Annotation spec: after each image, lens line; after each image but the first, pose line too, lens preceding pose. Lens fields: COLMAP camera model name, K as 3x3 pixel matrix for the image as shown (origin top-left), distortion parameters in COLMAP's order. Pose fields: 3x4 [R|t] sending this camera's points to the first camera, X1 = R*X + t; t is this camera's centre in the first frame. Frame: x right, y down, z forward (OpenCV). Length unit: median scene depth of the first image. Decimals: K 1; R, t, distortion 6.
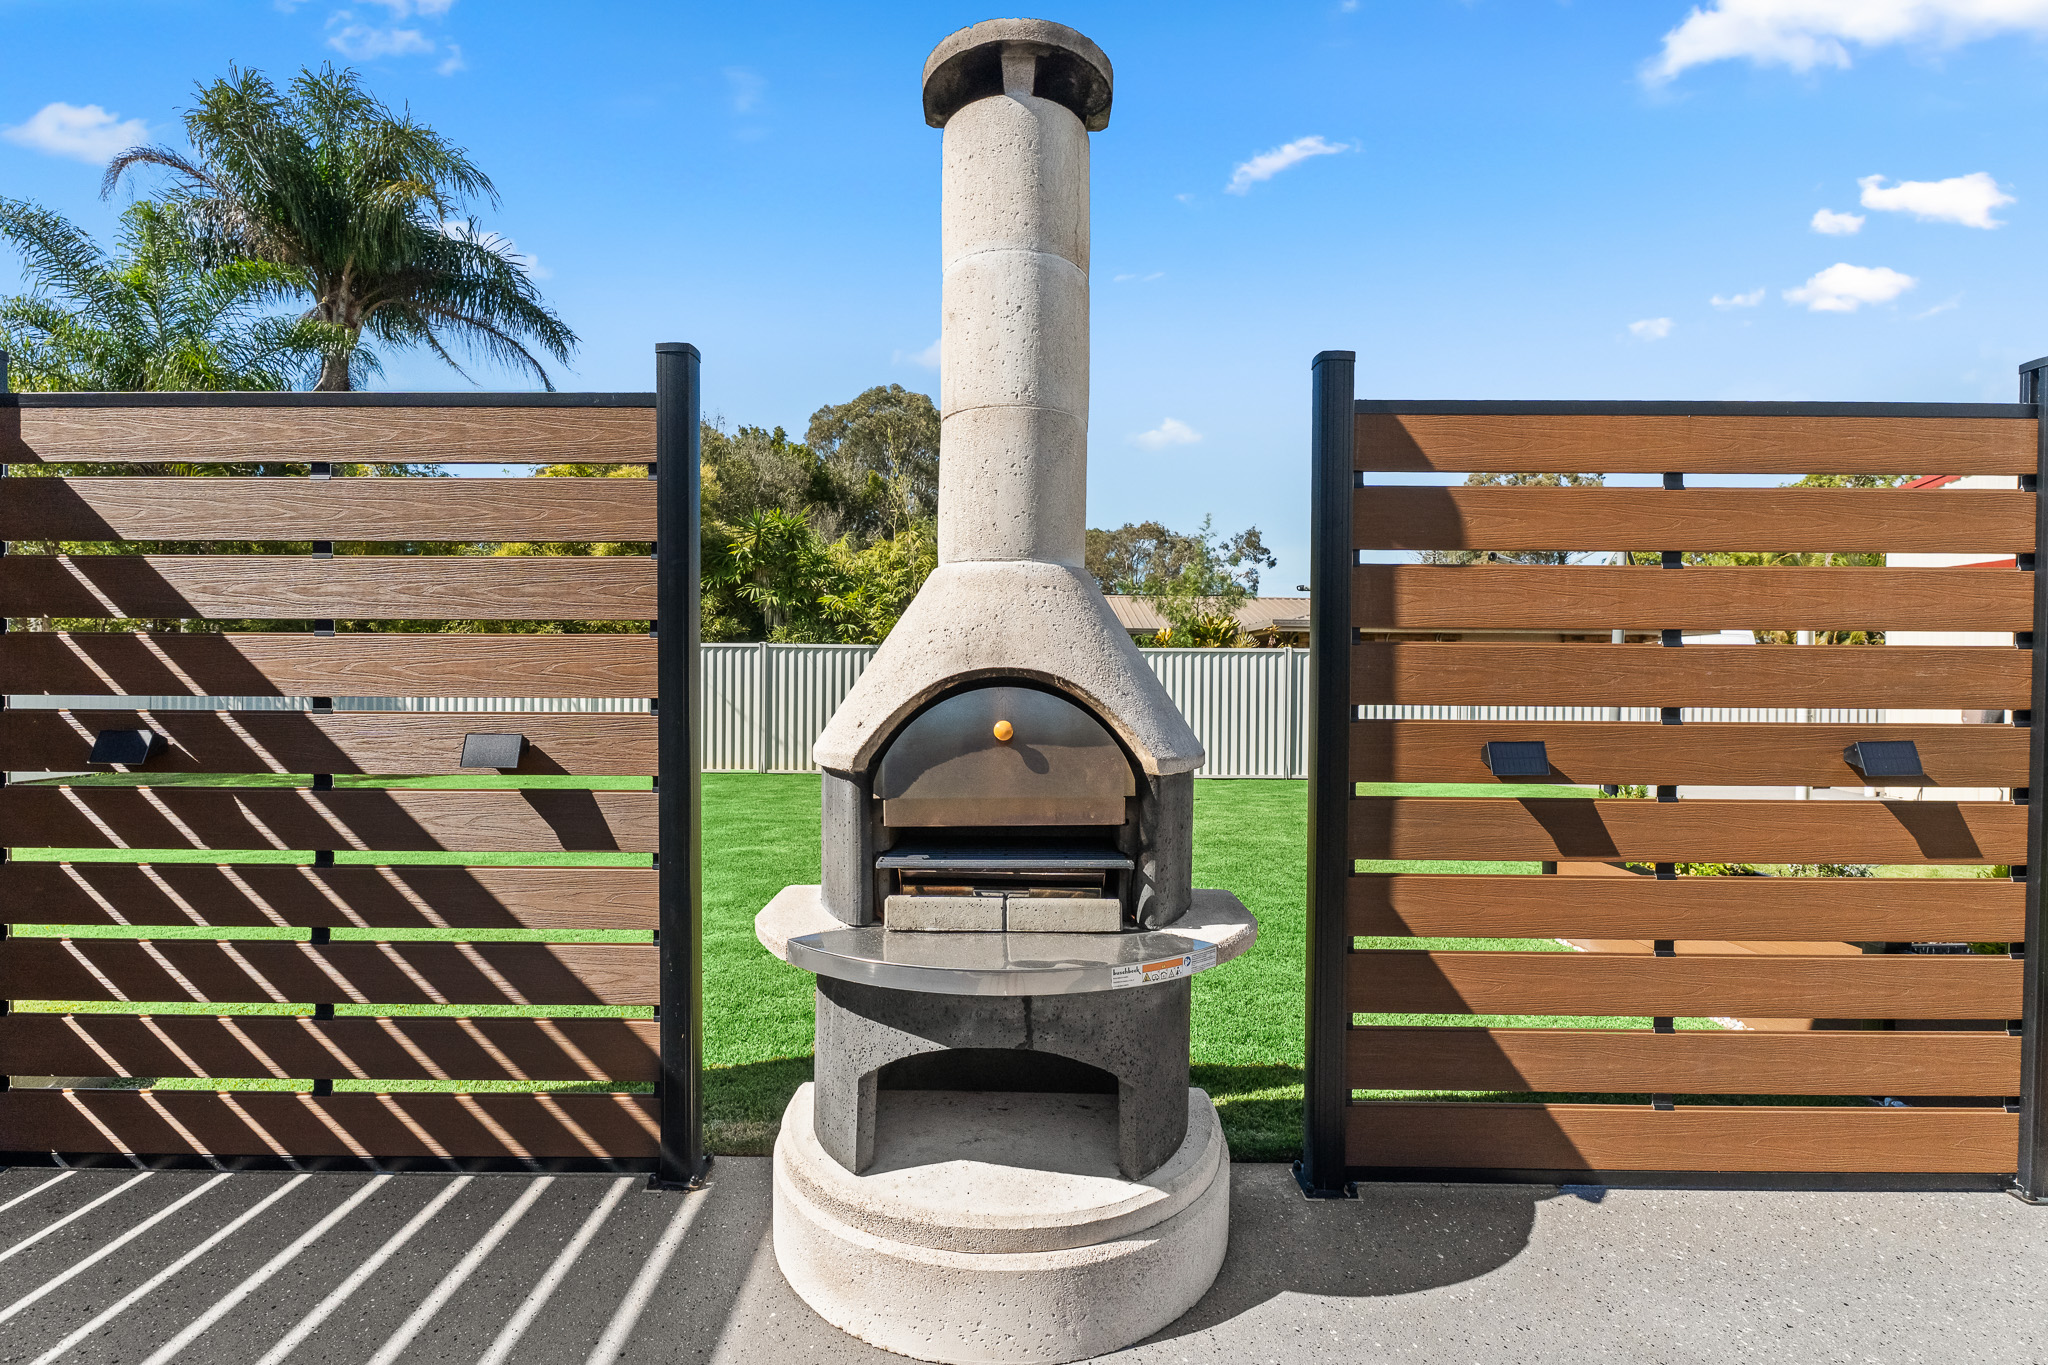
lens RADIAL K [[924.7, 0, 1024.0], [0, 924.7, 682.5], [0, 0, 1]] dist [0.002719, 0.000573]
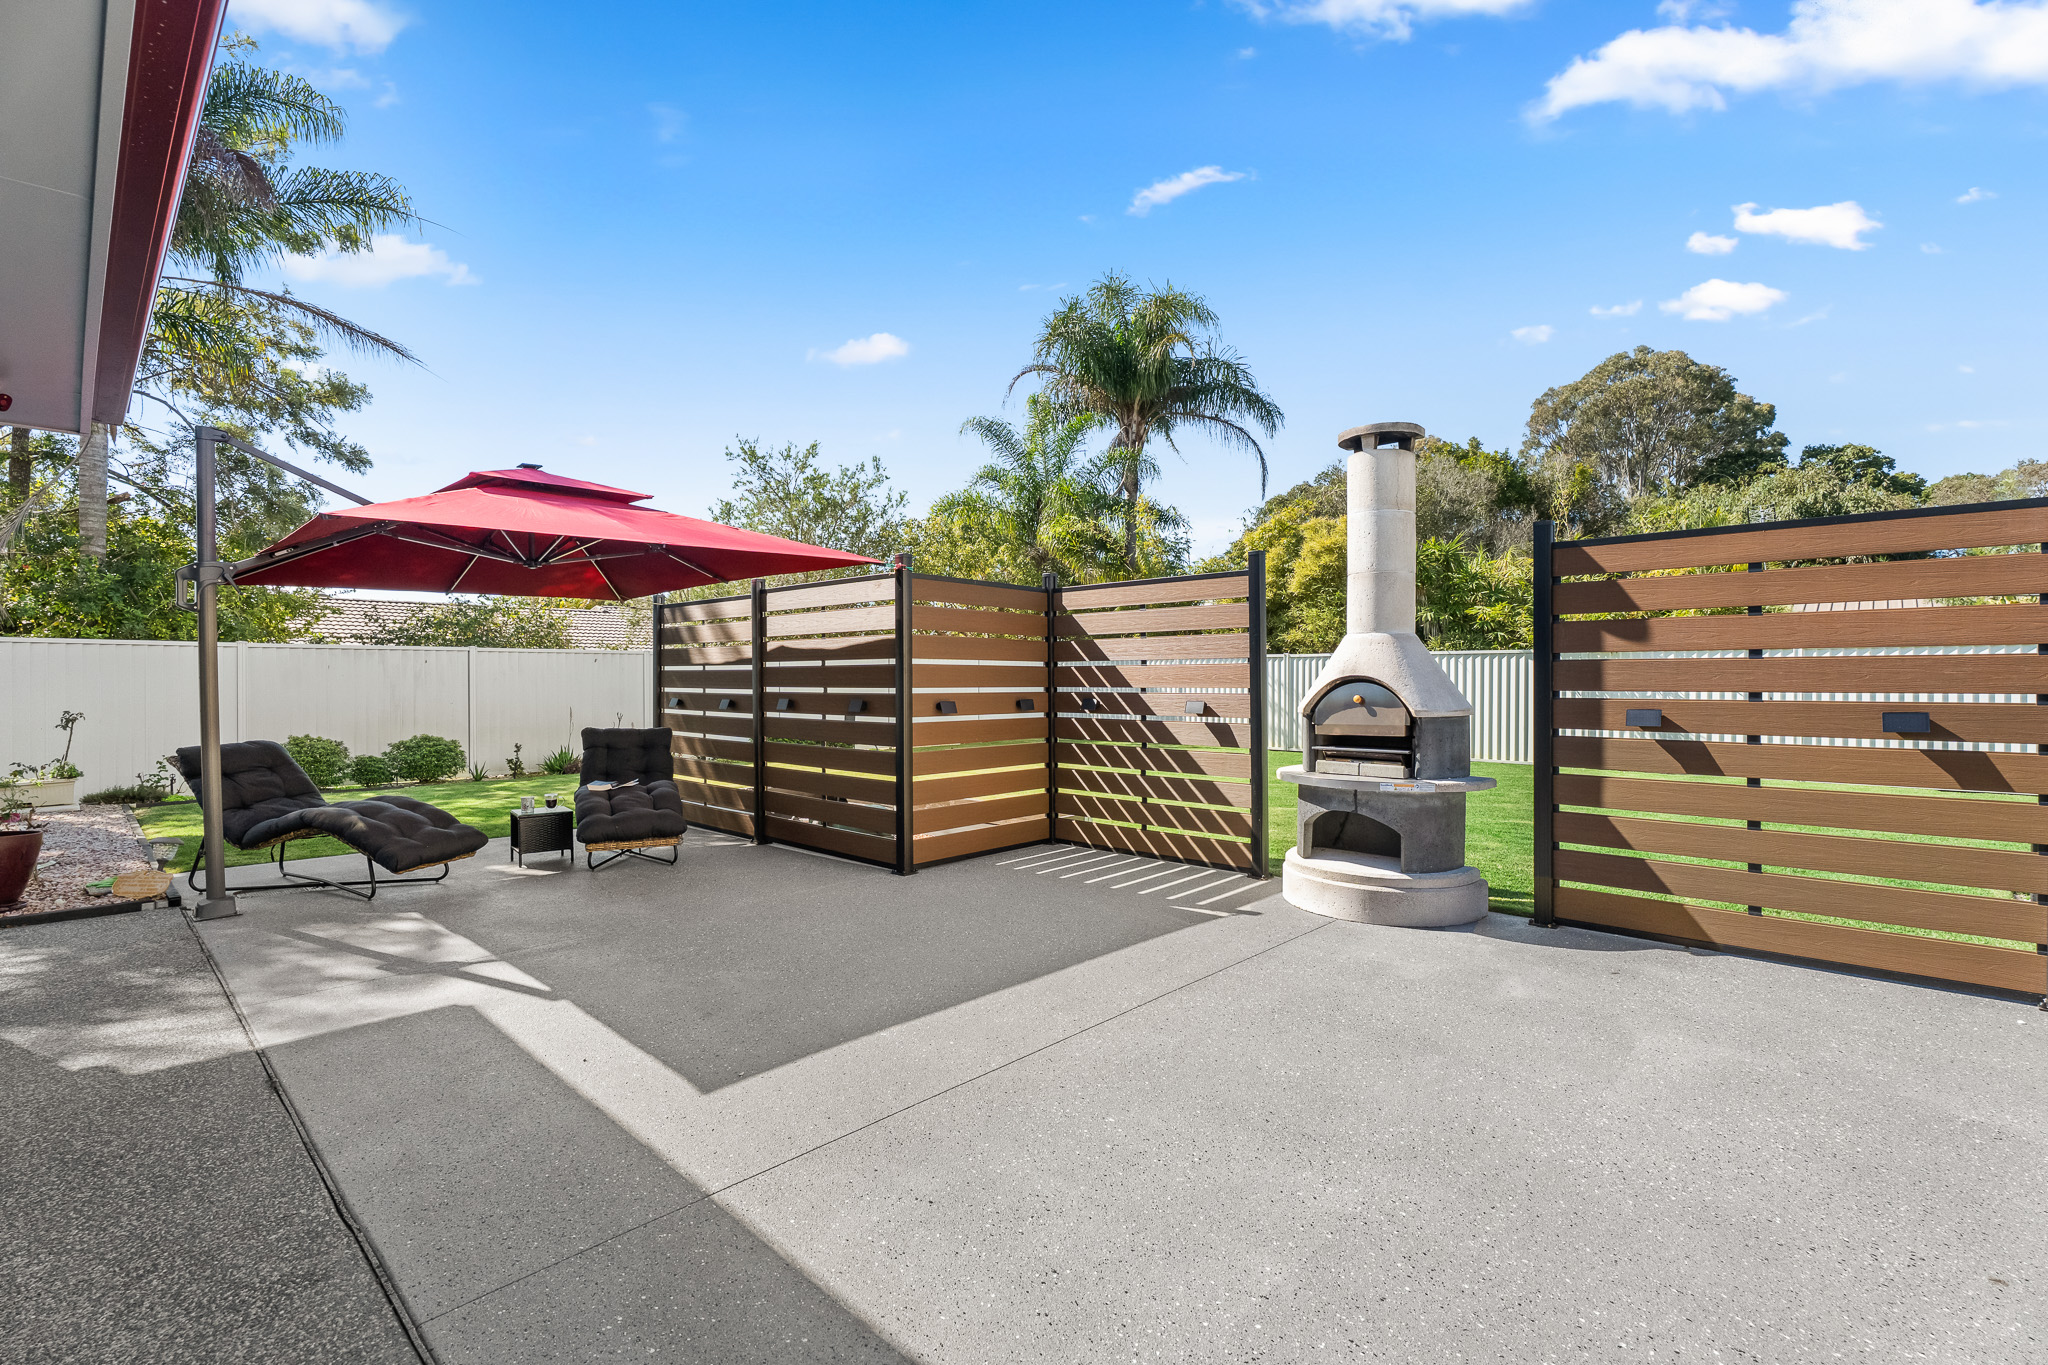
lens RADIAL K [[917.9, 0, 1020.9], [0, 917.9, 685.4], [0, 0, 1]] dist [0.004073, 0.000047]
pose [[0.729839, -0.003390, -0.683611, 0.865667], [0.003219, 0.999994, -0.001522, 0.011639], [0.683611, -0.001090, 0.729845, -1.274153]]
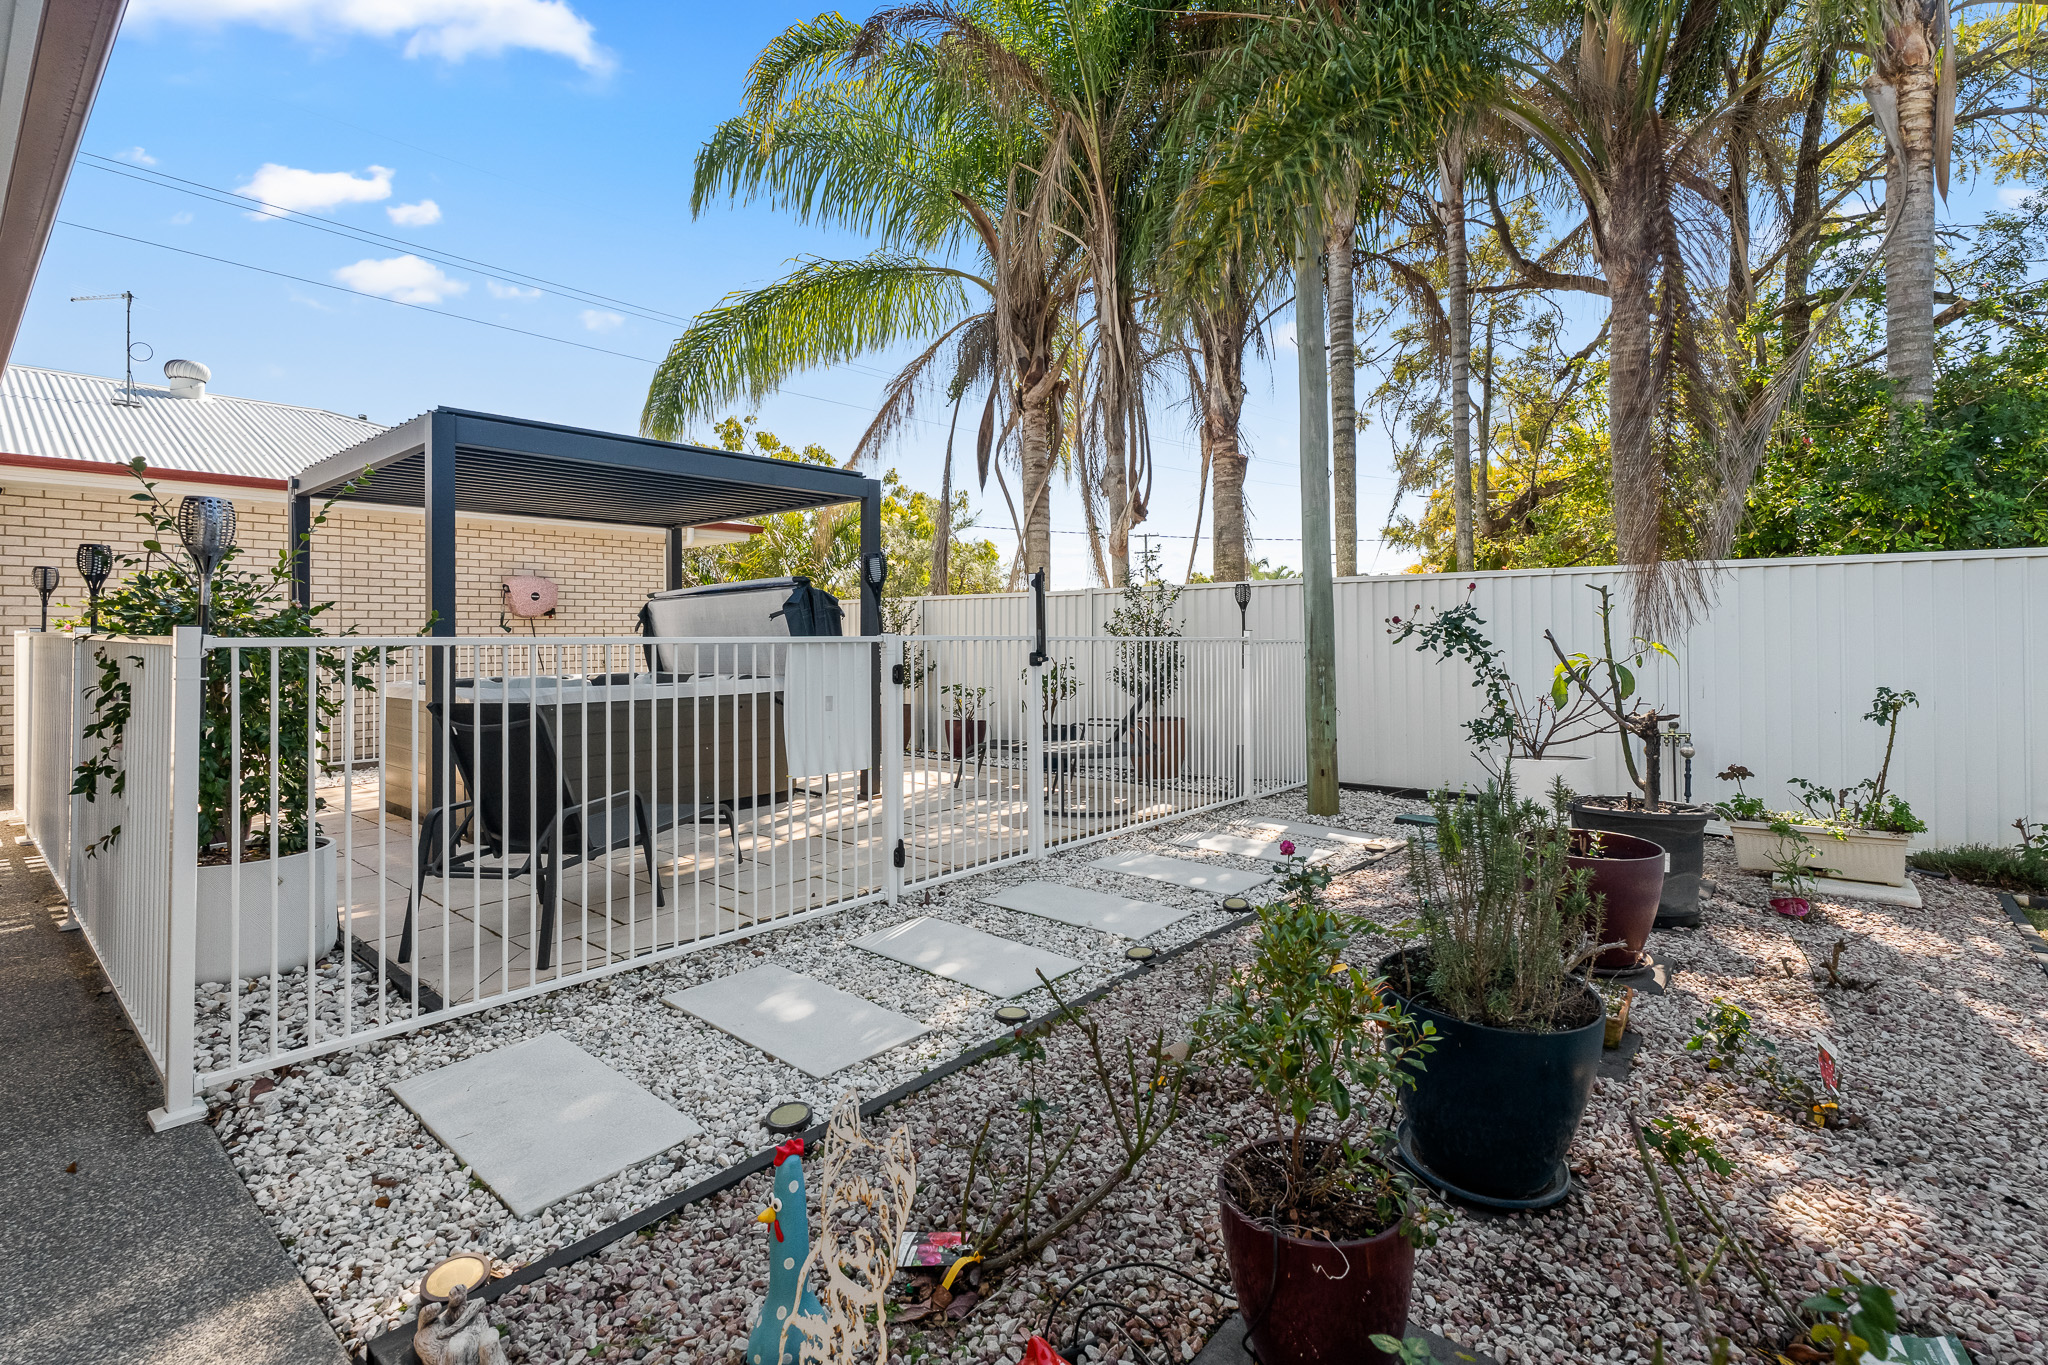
lens RADIAL K [[932.0, 0, 1024.1], [0, 932.0, 642.9], [0, 0, 1]] dist [0.000832, -0.000315]
pose [[-0.636436, 0.003521, -0.771321, -1.969546], [-0.004937, 0.999950, 0.008639, -0.004503], [0.771313, 0.009306, -0.636387, -1.340657]]
